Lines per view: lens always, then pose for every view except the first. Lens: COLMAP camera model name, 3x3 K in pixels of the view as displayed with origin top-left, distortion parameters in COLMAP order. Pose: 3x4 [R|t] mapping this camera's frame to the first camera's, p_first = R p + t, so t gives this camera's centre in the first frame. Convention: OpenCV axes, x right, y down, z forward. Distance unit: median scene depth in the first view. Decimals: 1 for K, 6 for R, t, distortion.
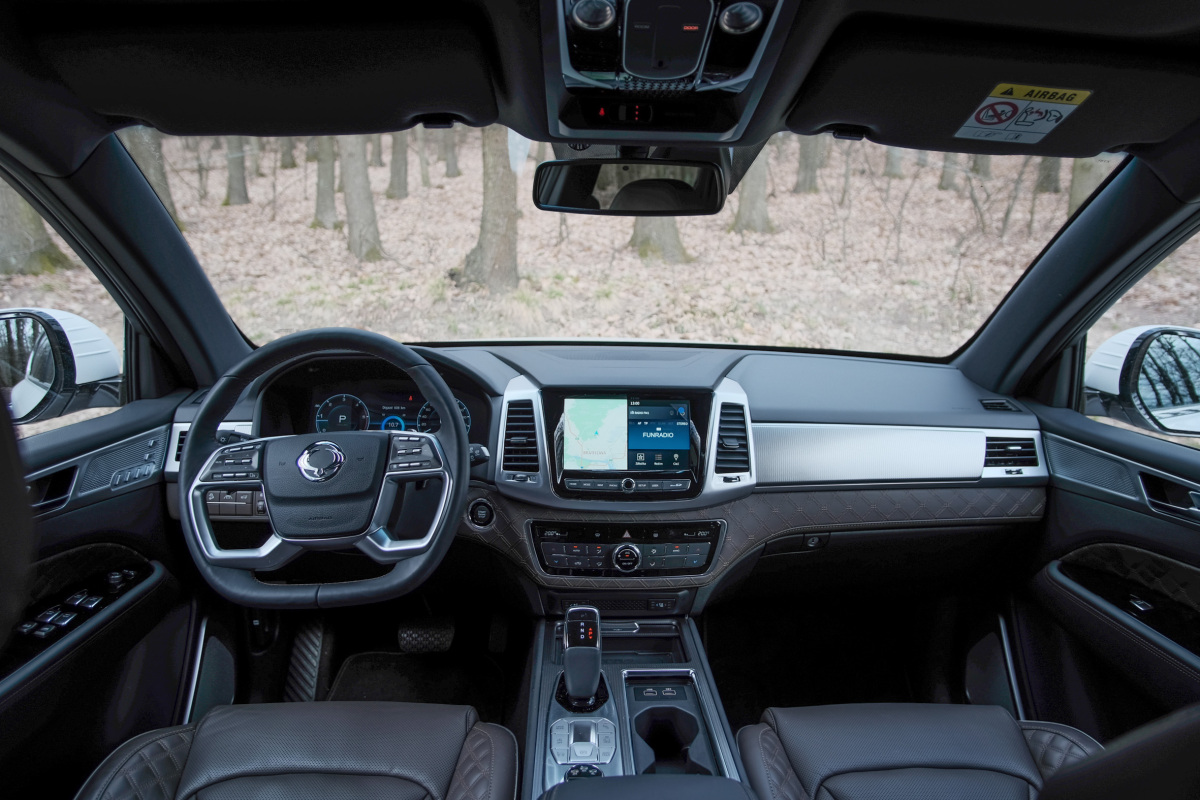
lens RADIAL K [[693.3, 0, 605.9], [0, 693.3, 398.4], [0, 0, 1]] dist [-0.028644, 0.007629]
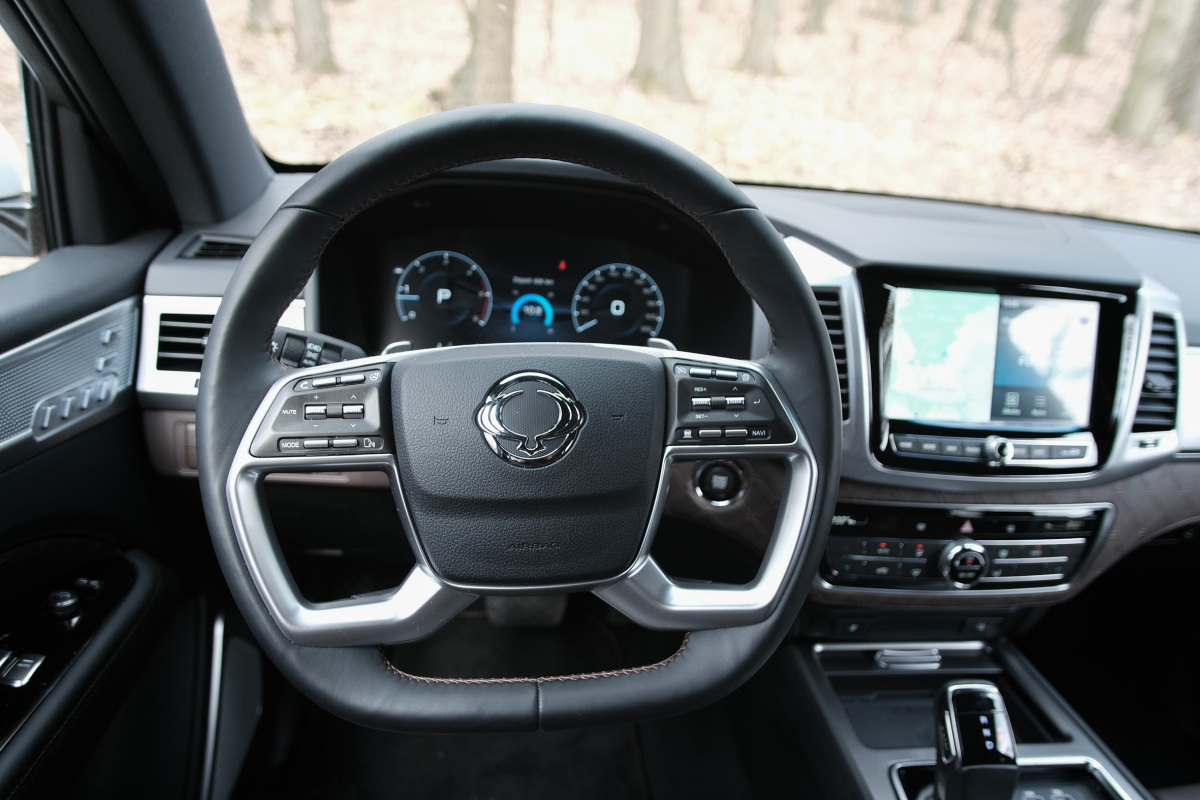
lens RADIAL K [[714.7, 0, 616.9], [0, 714.7, 423.3], [0, 0, 1]] dist [-0.028777, 0.006816]
pose [[0.996376, 0.039770, 0.075192, -0.317162], [-0.055750, 0.972961, 0.224140, -0.009636], [-0.064245, -0.227520, 0.971652, 0.445362]]
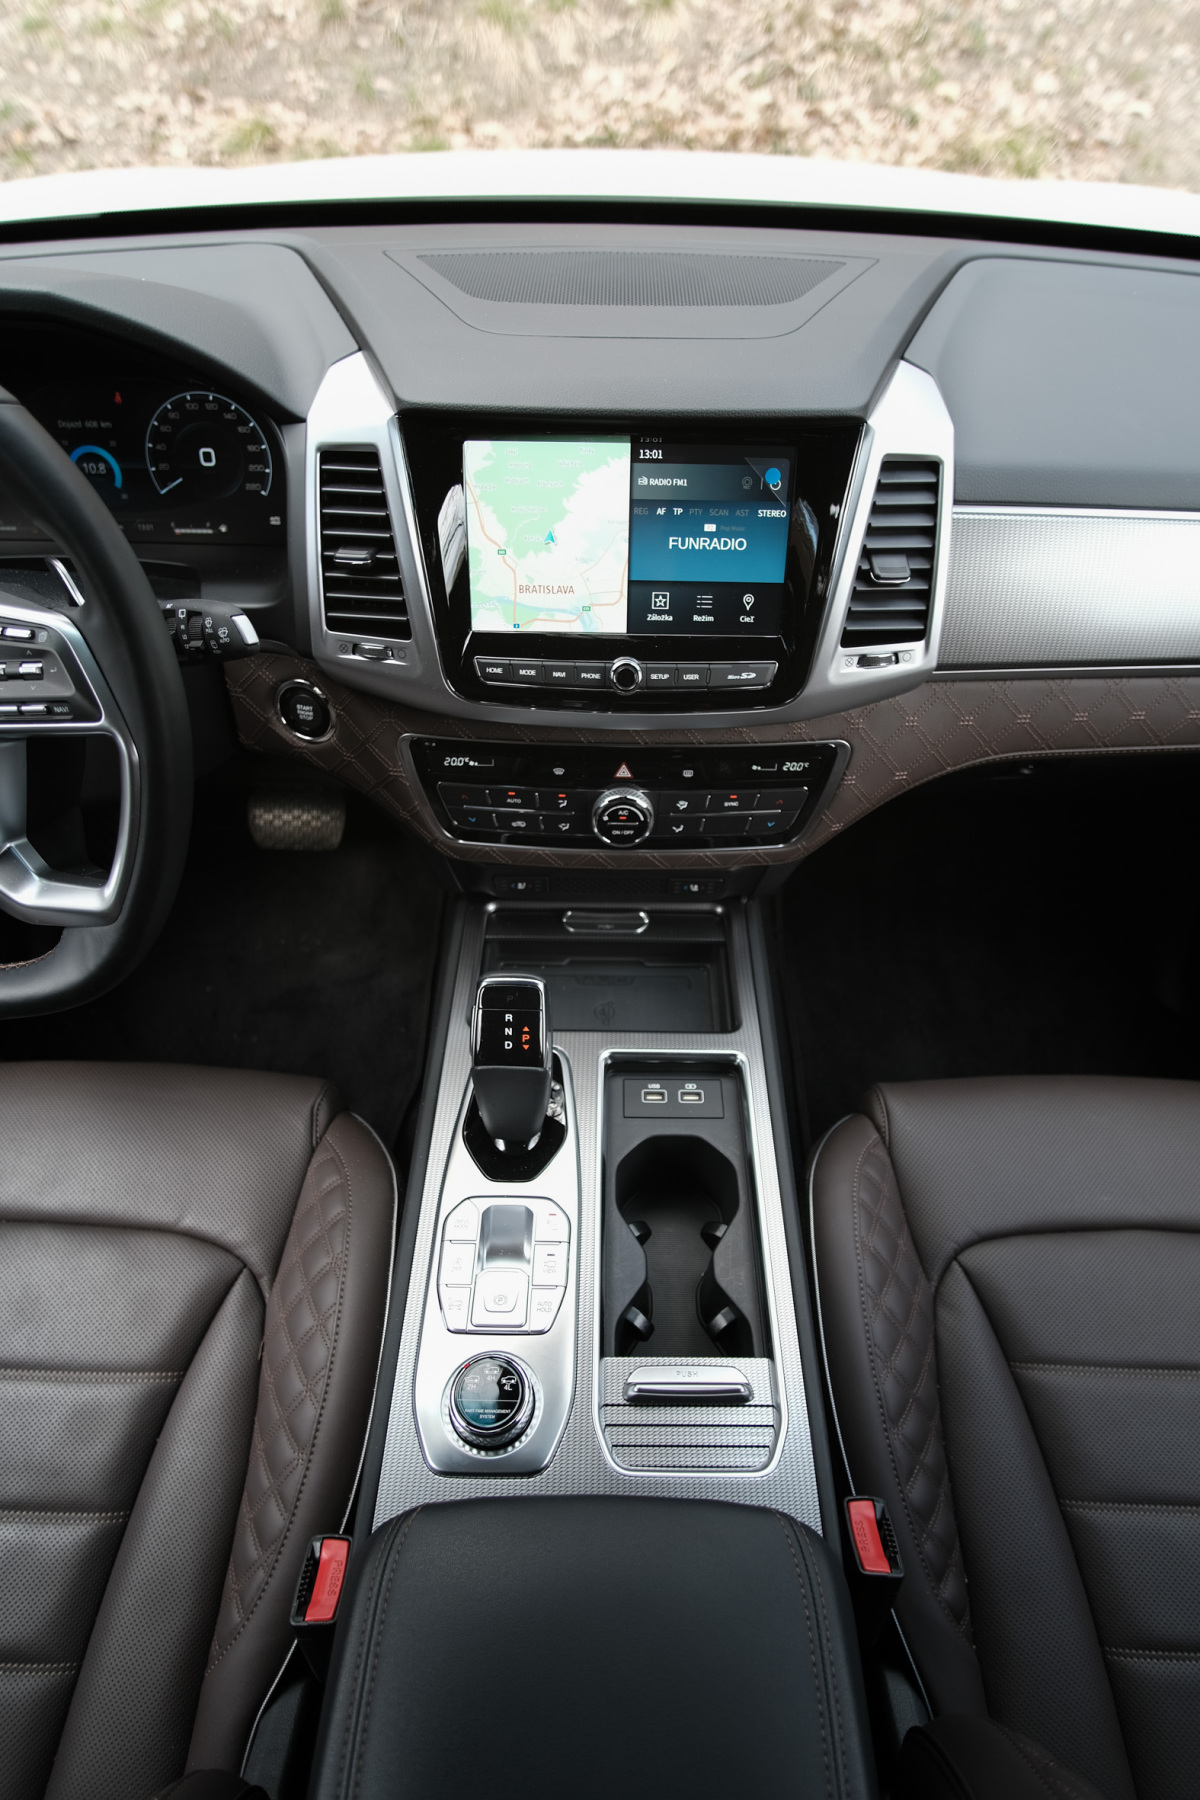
lens RADIAL K [[982.3, 0, 607.9], [0, 982.3, 898.4], [0, 0, 1]] dist [-0.029100, 0.008764]
pose [[0.998677, 0.031735, -0.040453, 0.047903], [-0.002993, 0.821339, 0.570432, -0.098718], [0.051328, -0.569556, 0.820348, 0.427145]]
